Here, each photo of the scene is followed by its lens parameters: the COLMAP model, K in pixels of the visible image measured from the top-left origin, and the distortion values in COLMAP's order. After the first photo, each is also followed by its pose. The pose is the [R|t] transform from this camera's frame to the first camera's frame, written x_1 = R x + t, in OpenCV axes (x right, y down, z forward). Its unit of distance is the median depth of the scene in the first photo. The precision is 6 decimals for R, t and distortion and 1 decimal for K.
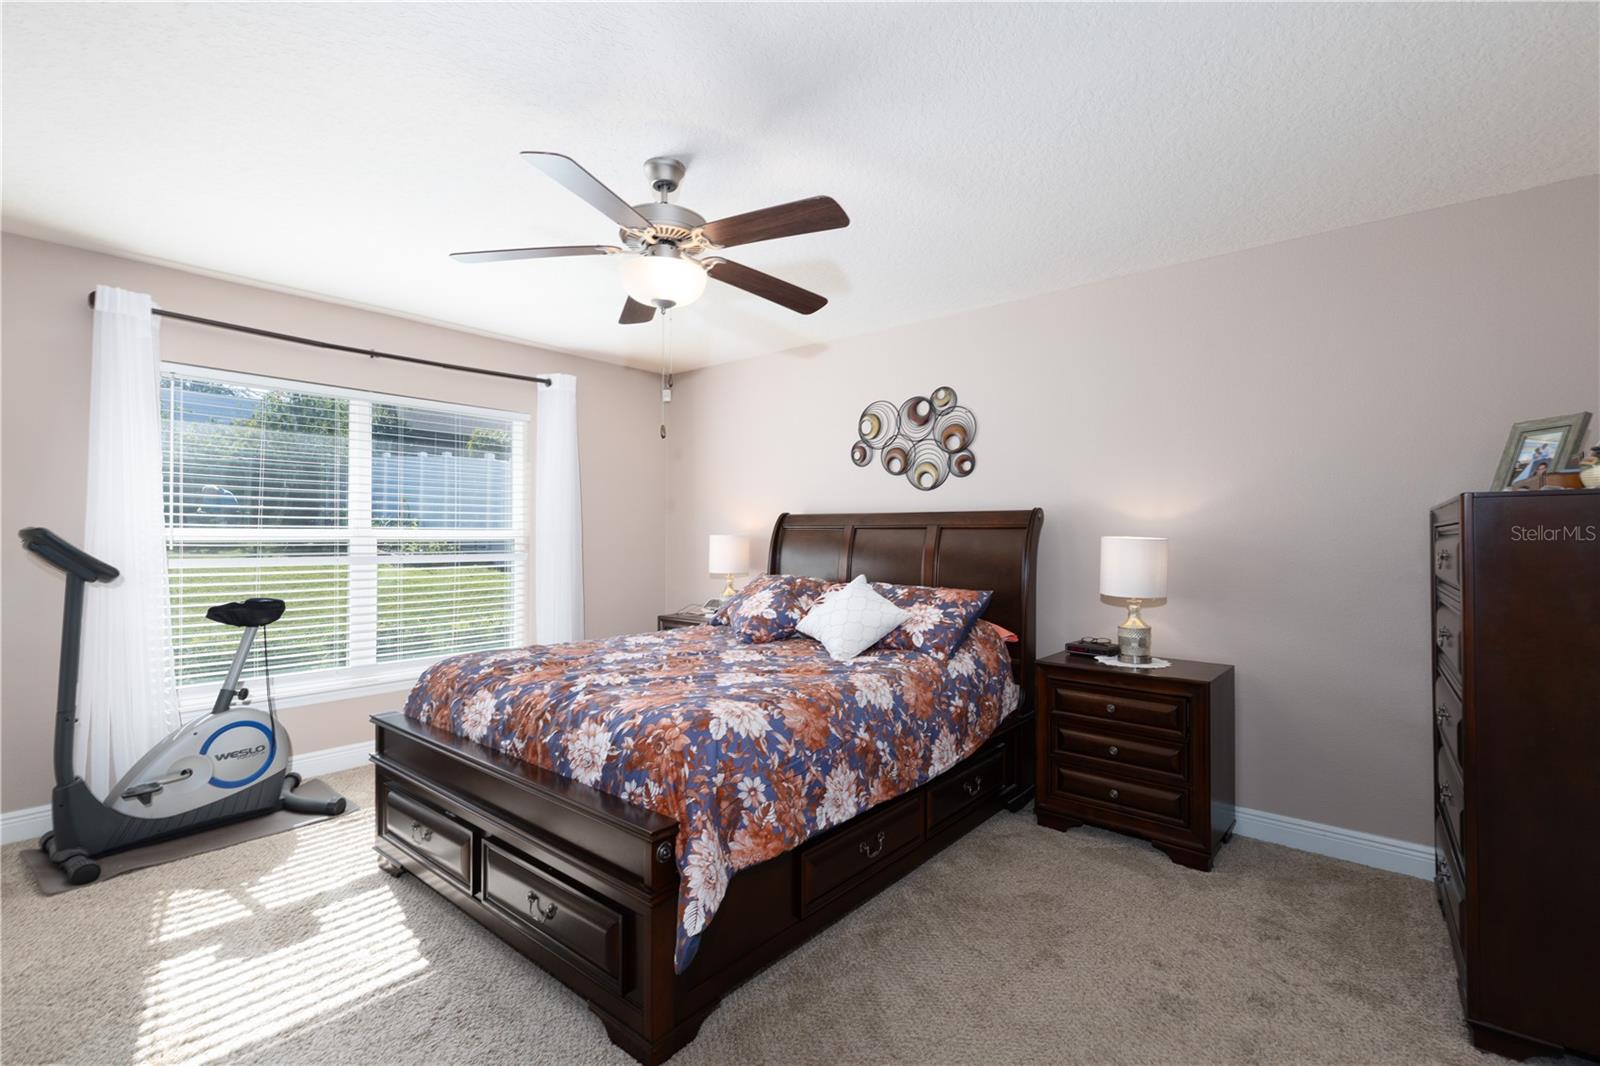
lens RADIAL K [[717.2, 0, 806.5], [0, 717.2, 536.1], [0, 0, 1]] dist [0.007142, -0.001422]
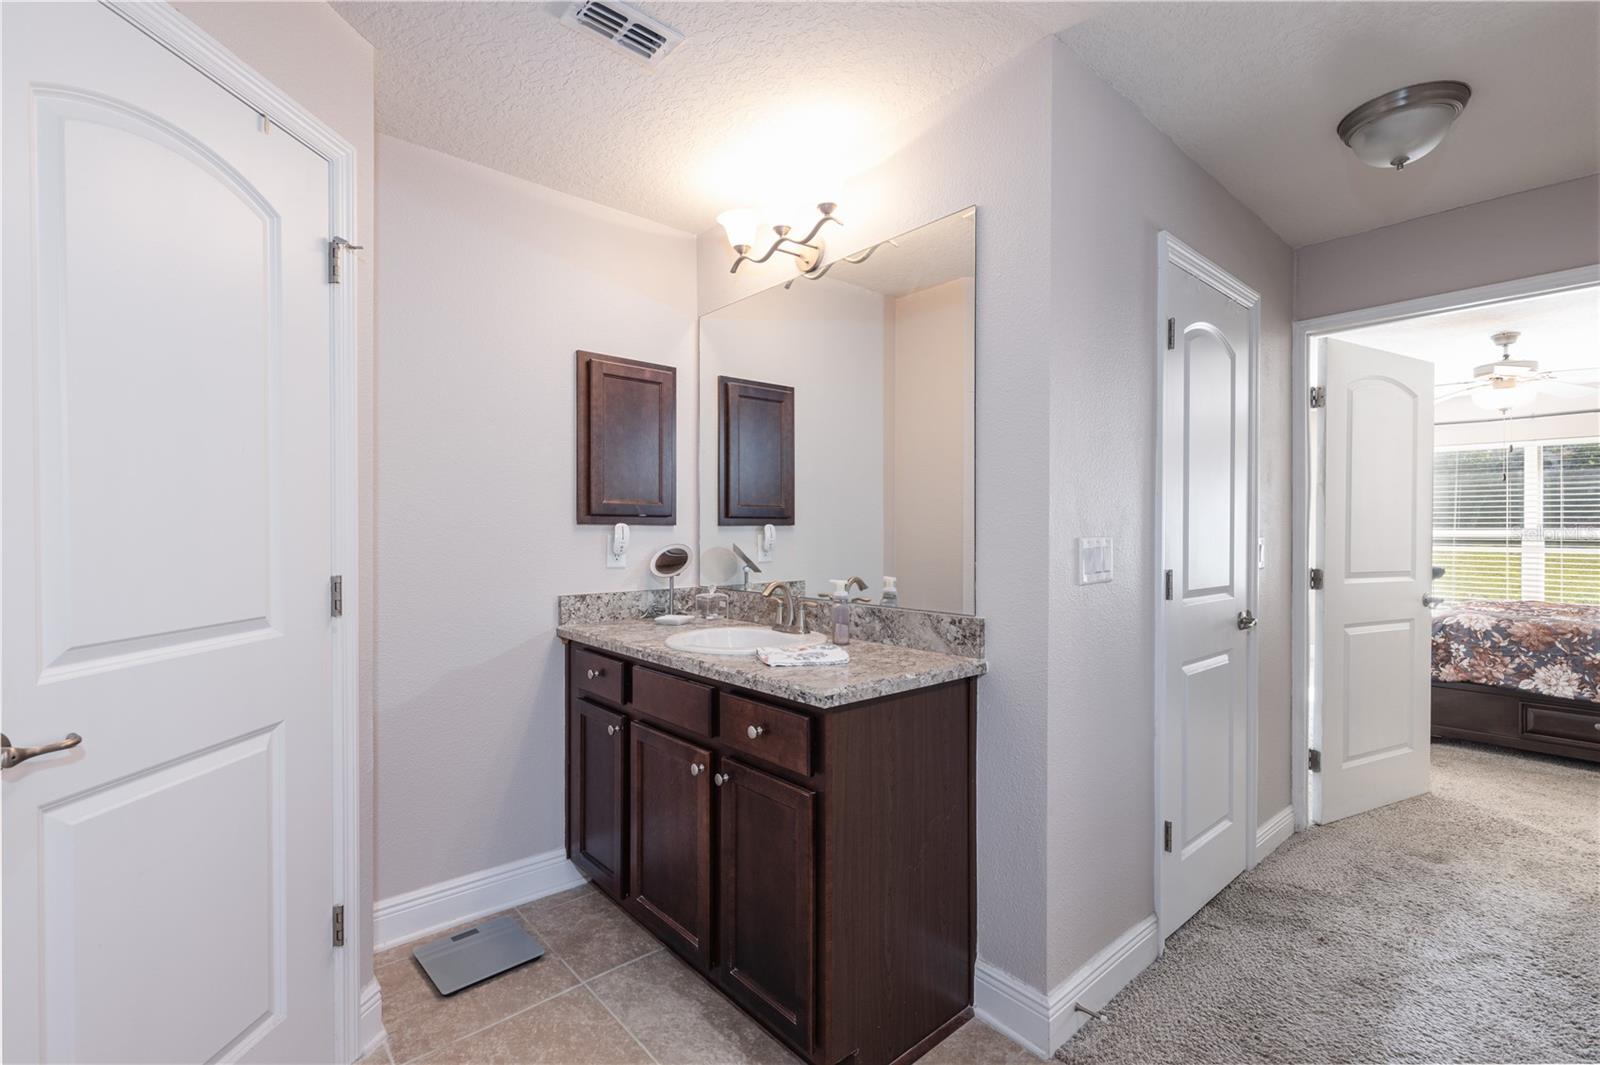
lens RADIAL K [[717.2, 0, 798.0], [0, 717.2, 530.8], [0, 0, 1]] dist [0.007142, -0.001422]
pose [[-0.147792, 0.000063, -0.989018, 2.034853], [-0.000367, 1.000000, 0.000118, -0.012931], [0.989018, 0.000380, -0.147792, -0.582320]]
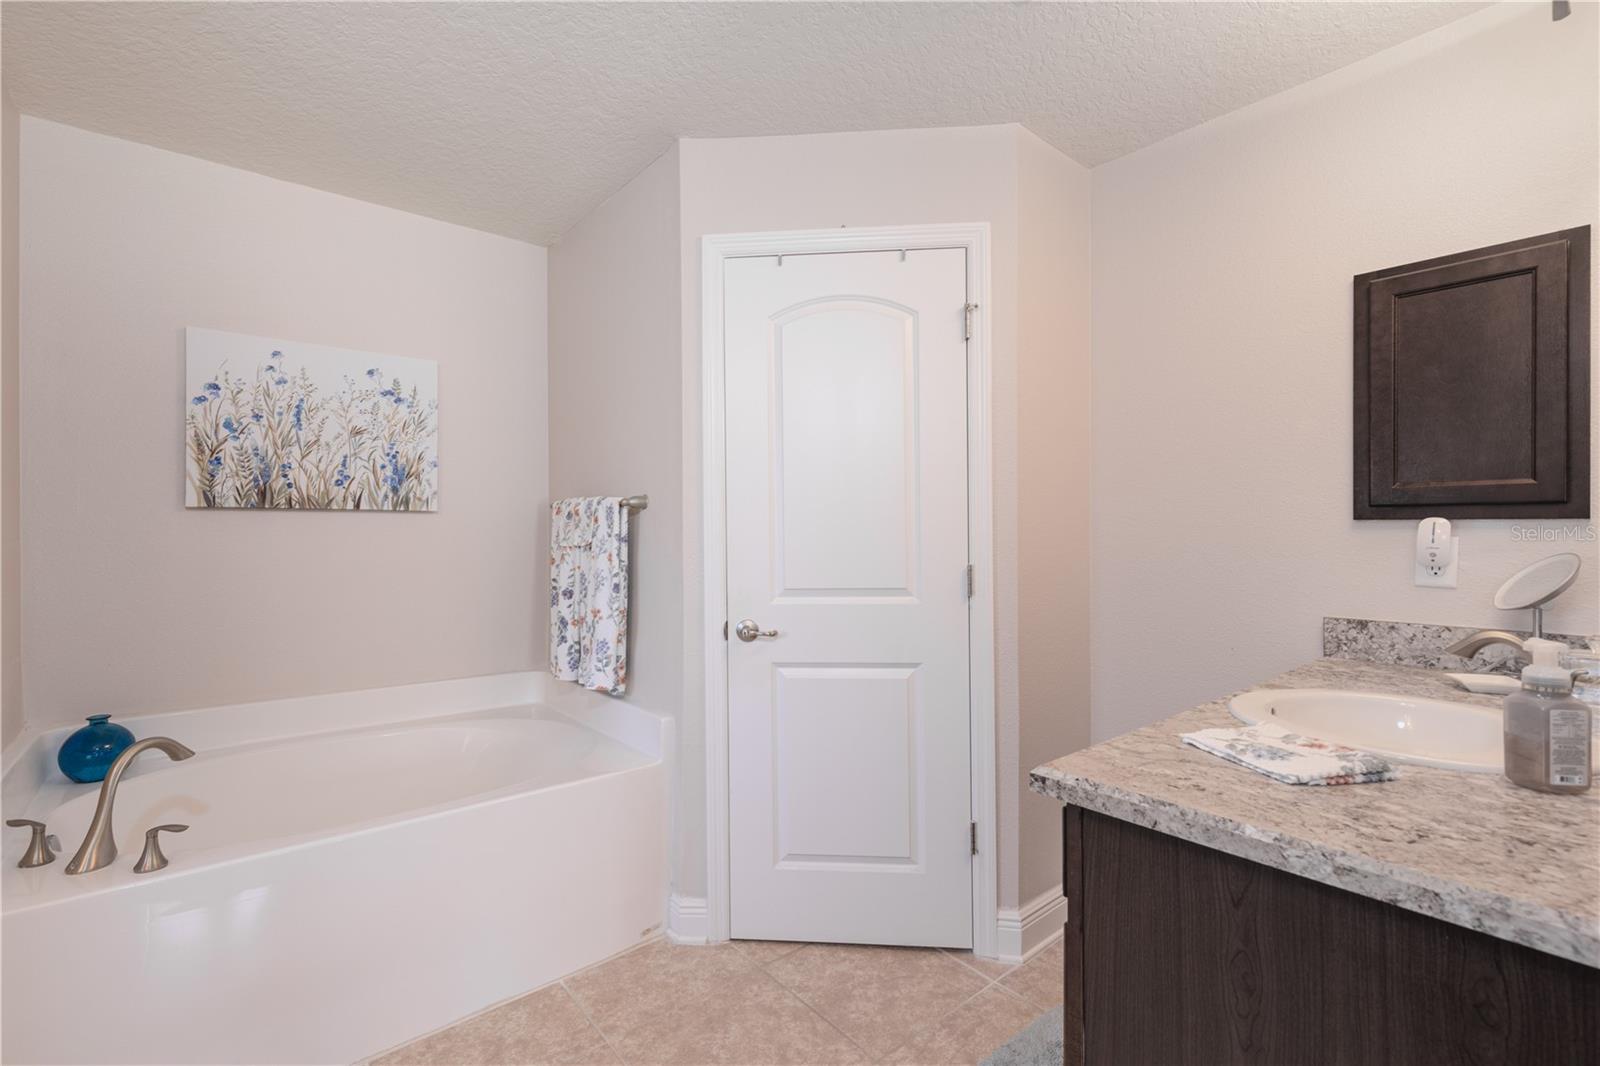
lens RADIAL K [[717.2, 0, 788.2], [0, 717.2, 526.7], [0, 0, 1]] dist [0.007142, -0.001422]
pose [[-0.985083, 0.002765, 0.172059, 1.448848], [0.002198, 0.999992, -0.003482, -0.014180], [-0.172068, -0.003052, -0.985080, -0.181668]]
